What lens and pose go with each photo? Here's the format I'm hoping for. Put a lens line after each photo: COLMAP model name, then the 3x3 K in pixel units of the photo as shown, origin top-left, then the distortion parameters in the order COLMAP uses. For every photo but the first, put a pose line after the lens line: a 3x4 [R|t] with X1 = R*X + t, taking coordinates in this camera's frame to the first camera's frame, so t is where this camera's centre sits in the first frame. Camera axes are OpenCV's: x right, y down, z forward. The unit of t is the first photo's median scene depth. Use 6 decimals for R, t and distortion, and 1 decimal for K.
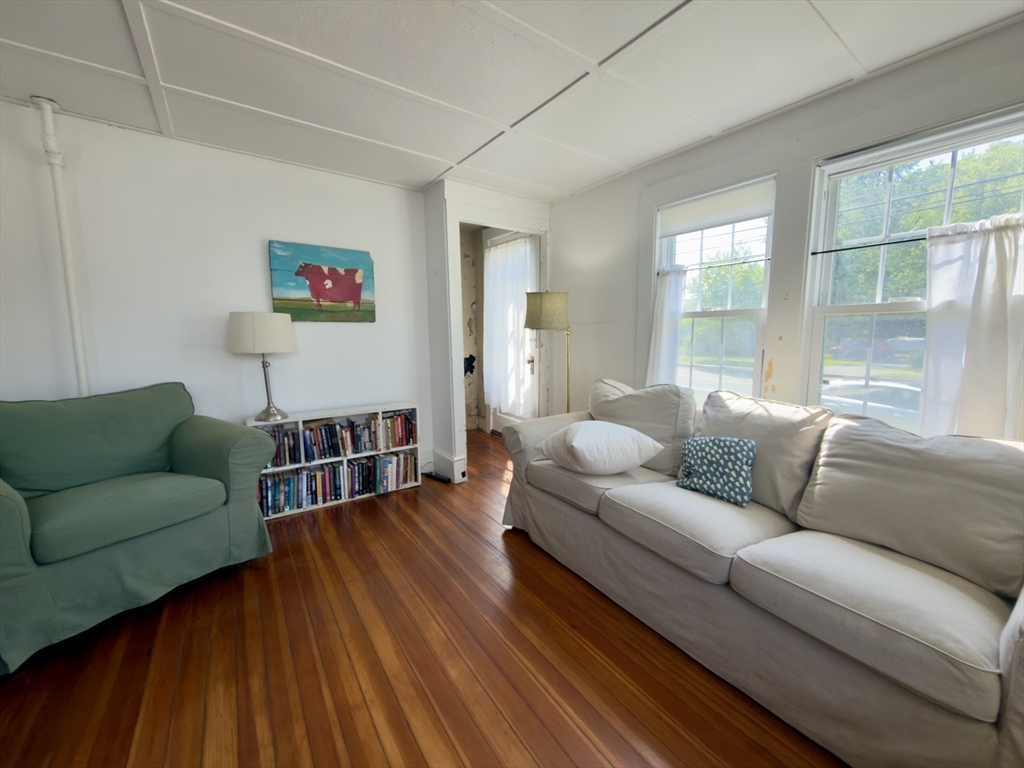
lens RADIAL K [[416.8, 0, 512.0], [0, 416.8, 384.0], [0, 0, 1]] dist [0.000452, 0.000100]
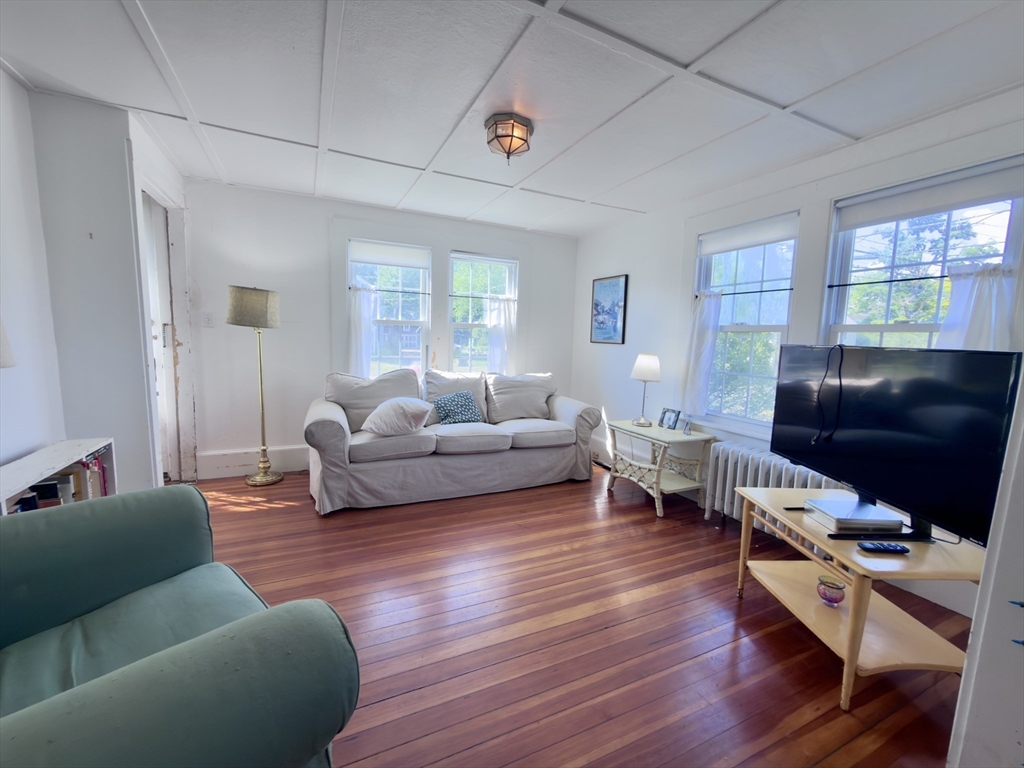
lens RADIAL K [[416.8, 0, 512.0], [0, 416.8, 384.0], [0, 0, 1]] dist [0.000452, 0.000100]
pose [[0.158068, -0.105998, 0.981722, -1.307083], [0.094093, 0.991314, 0.091883, -0.058148], [-0.982935, 0.077850, 0.166669, 0.451447]]
